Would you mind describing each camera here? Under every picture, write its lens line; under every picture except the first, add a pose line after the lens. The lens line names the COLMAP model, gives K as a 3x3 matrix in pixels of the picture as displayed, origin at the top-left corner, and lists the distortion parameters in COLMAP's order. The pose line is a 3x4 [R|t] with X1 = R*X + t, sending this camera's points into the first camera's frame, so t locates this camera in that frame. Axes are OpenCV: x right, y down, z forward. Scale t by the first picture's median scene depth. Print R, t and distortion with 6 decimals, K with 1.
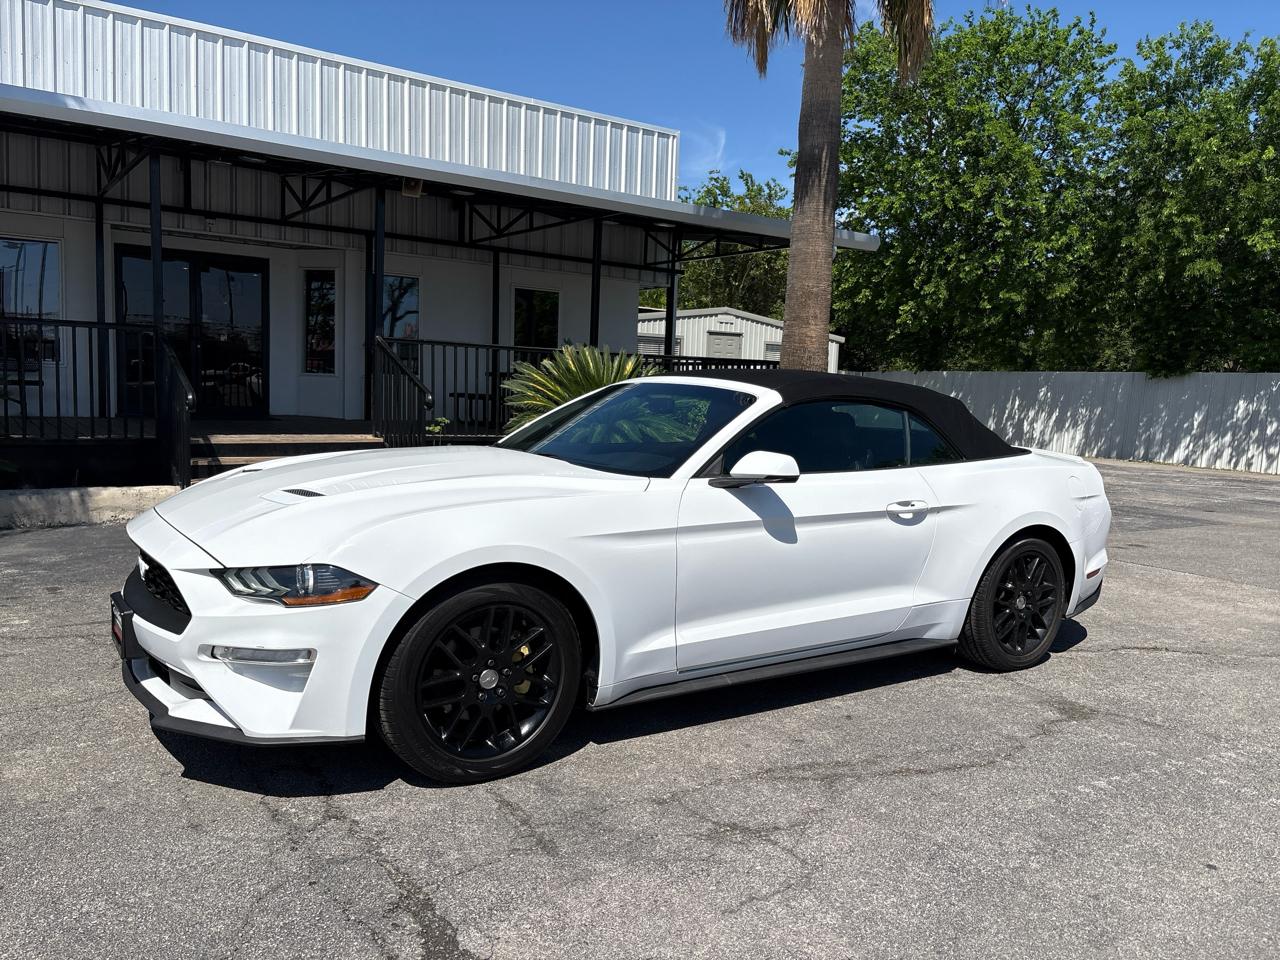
lens RADIAL K [[978.5, 0, 634.6], [0, 978.5, 485.0], [0, 0, 1]] dist [0.022043, -0.009950]
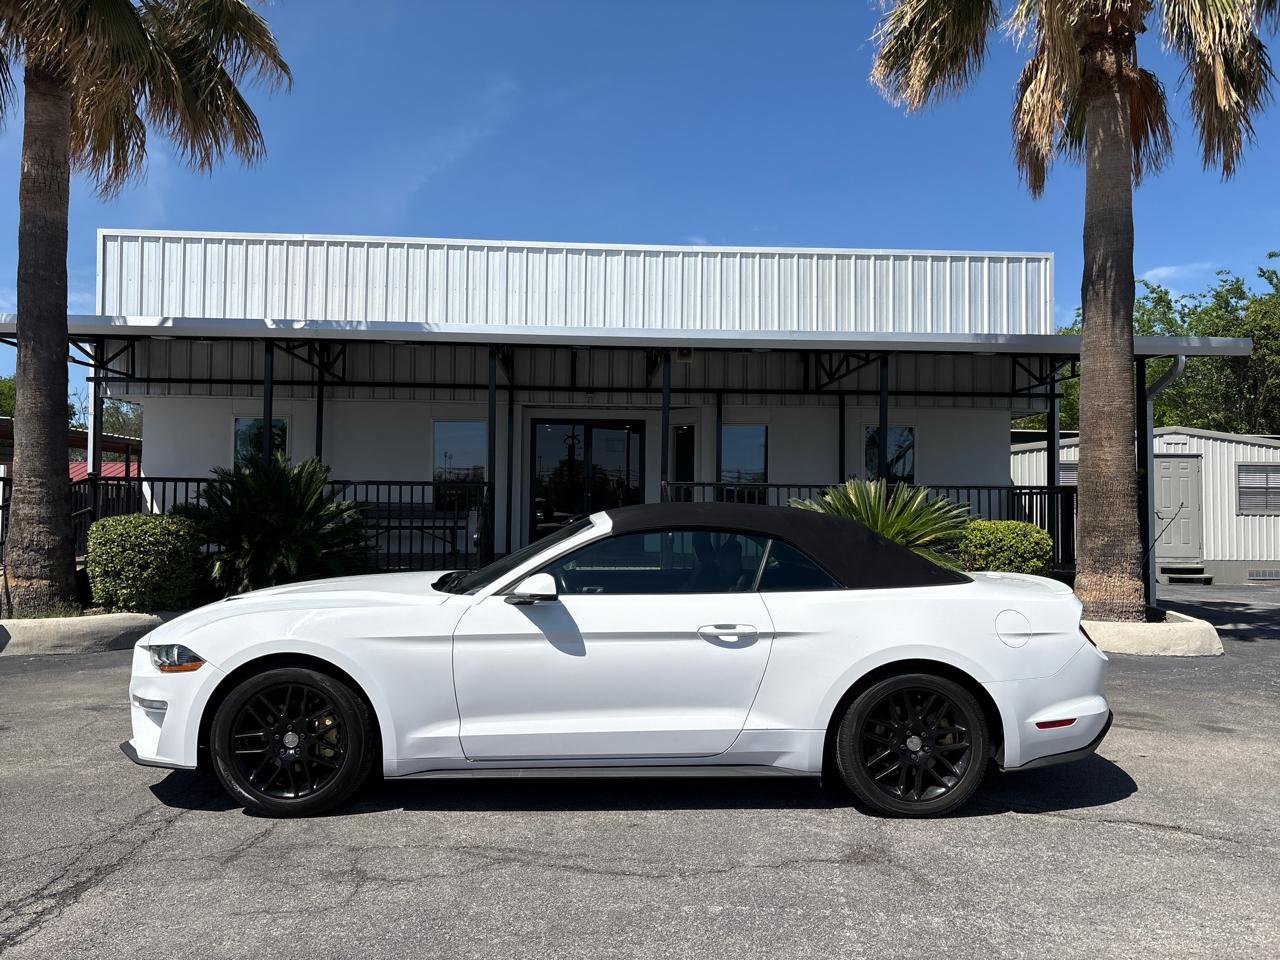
lens RADIAL K [[977.2, 0, 628.4], [0, 977.2, 464.4], [0, 0, 1]] dist [0.021625, -0.004637]
pose [[0.845968, -0.053833, -0.530510, 0.750749], [-0.032339, 0.987880, -0.151814, 0.009243], [0.532253, 0.145586, 0.833974, 0.043952]]
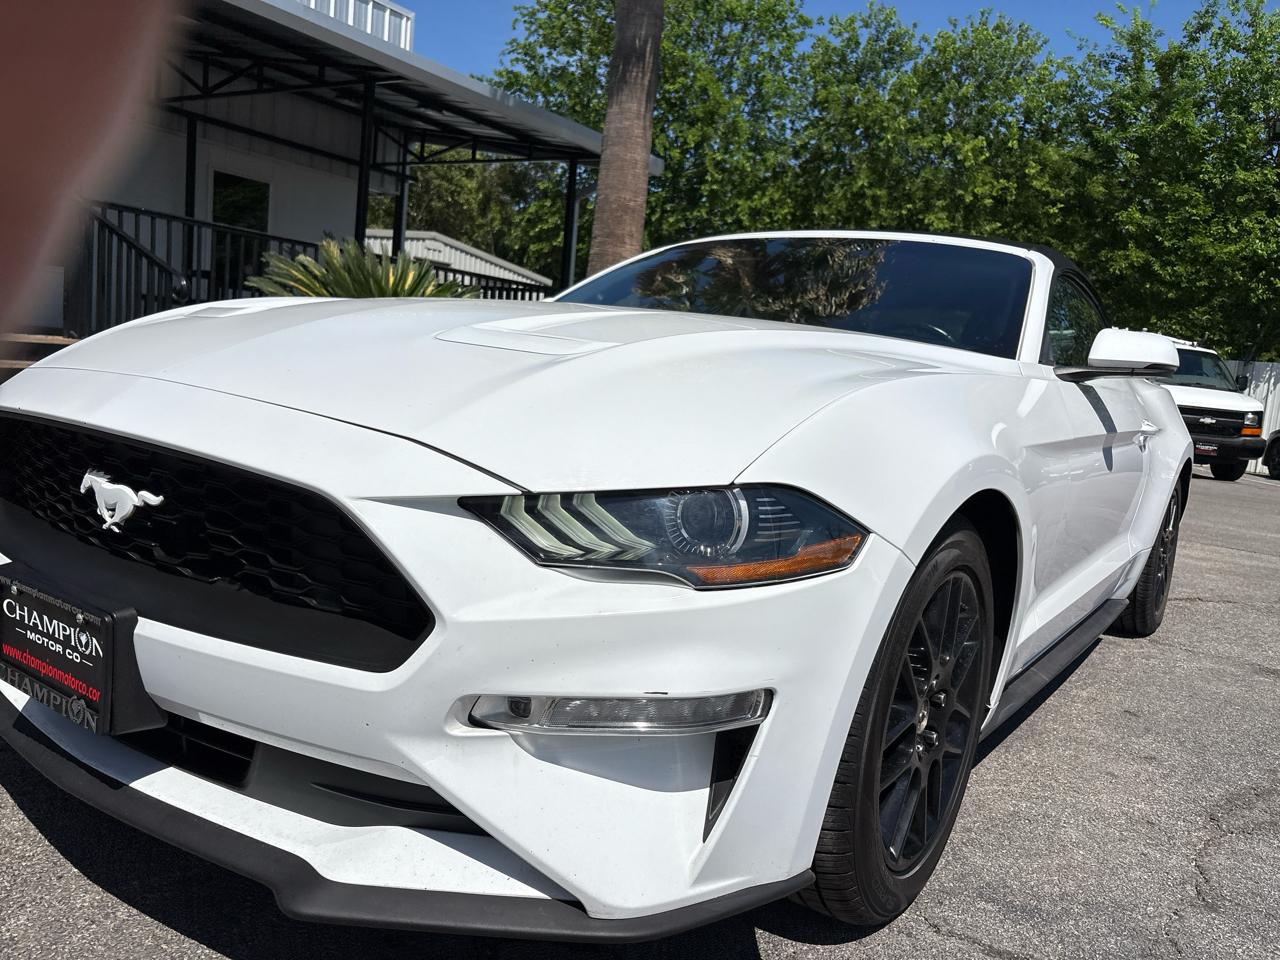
lens RADIAL K [[978.5, 0, 634.6], [0, 978.5, 485.0], [0, 0, 1]] dist [0.022043, -0.009950]
pose [[0.927772, 0.007125, 0.373080, -0.366841], [-0.024239, 0.998857, 0.041203, 0.044867], [-0.372360, -0.047270, 0.926884, 0.441244]]
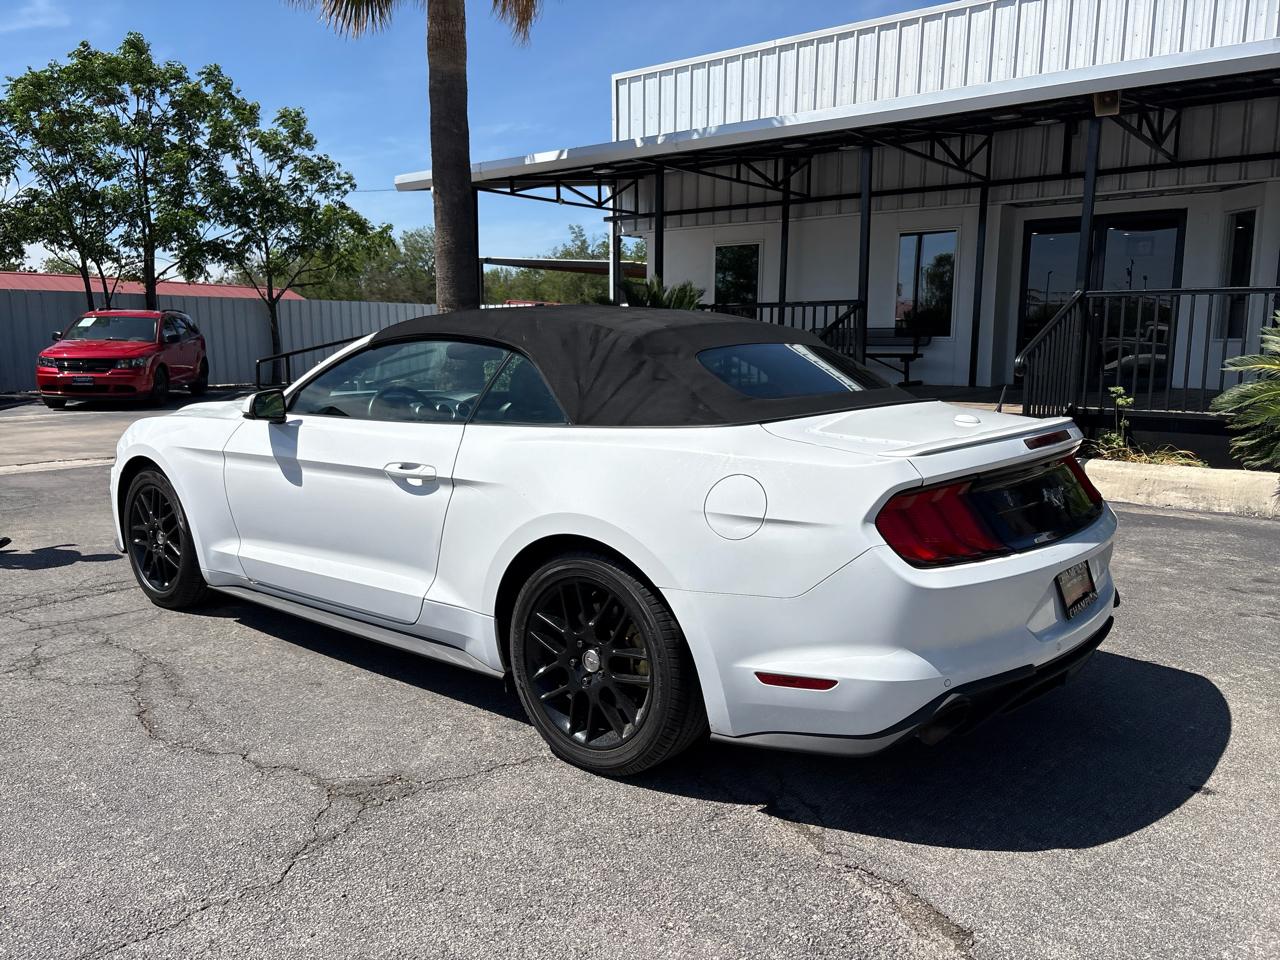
lens RADIAL K [[977.2, 0, 628.4], [0, 977.2, 464.4], [0, 0, 1]] dist [0.021625, -0.004637]
pose [[0.286001, 0.086304, -0.954335, 1.086238], [-0.090498, 0.993917, 0.062763, -0.048365], [0.953946, 0.068415, 0.292071, 0.932634]]
